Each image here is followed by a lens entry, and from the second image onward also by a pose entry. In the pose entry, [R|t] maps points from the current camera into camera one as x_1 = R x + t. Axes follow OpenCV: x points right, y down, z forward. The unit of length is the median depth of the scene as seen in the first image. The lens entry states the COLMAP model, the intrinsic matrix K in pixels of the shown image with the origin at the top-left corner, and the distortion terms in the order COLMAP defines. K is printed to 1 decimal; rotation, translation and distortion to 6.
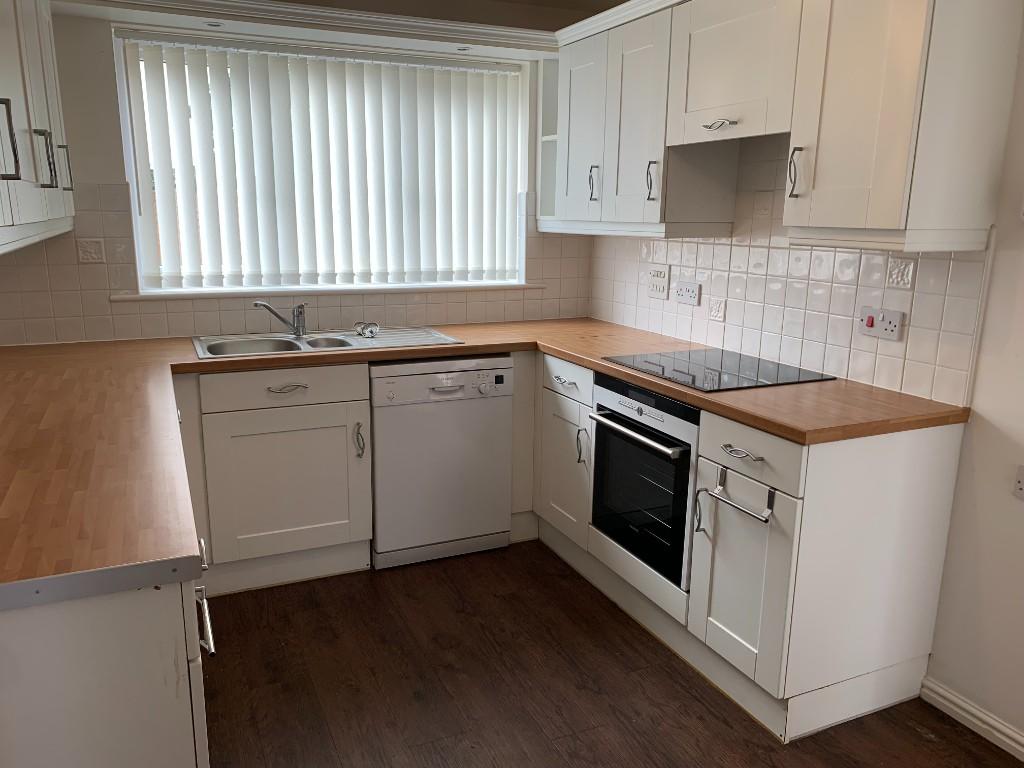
lens RADIAL K [[780.9, 0, 516.8], [0, 780.9, 385.5], [0, 0, 1]] dist [0.006828, -0.019185]
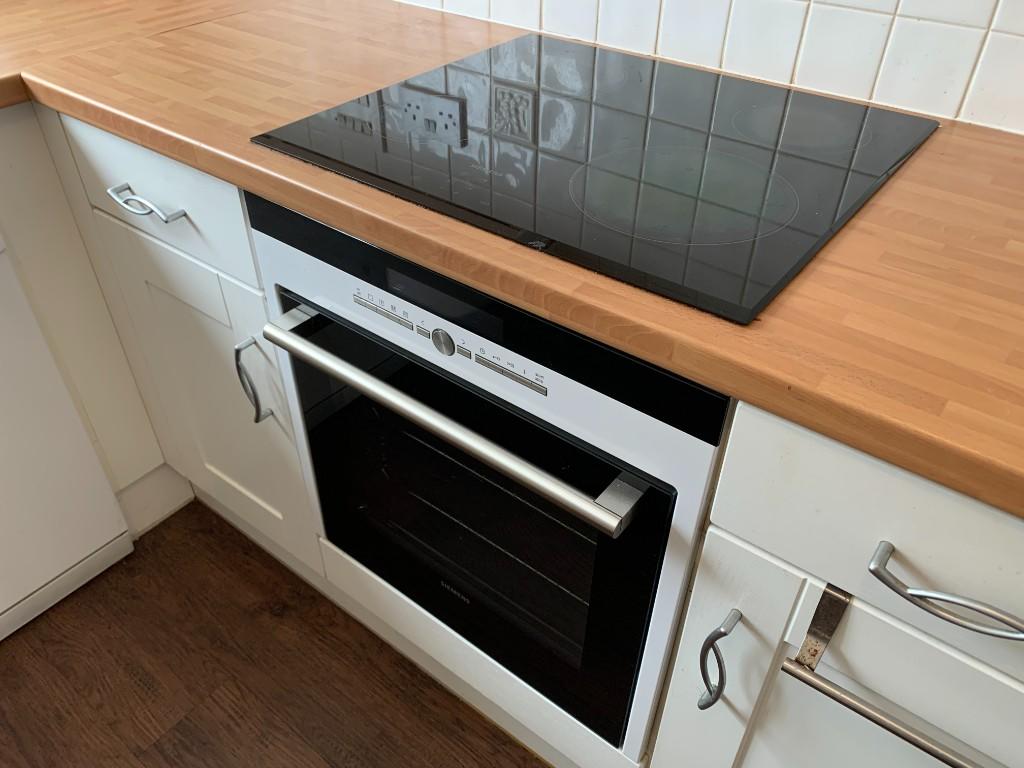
lens RADIAL K [[780.9, 0, 507.7], [0, 780.9, 383.6], [0, 0, 1]] dist [0.006828, -0.019185]
pose [[0.892245, -0.287139, 0.348495, 0.063686], [0.098924, 0.877325, 0.469590, -0.086269], [-0.440581, -0.384515, 0.811194, 0.677002]]
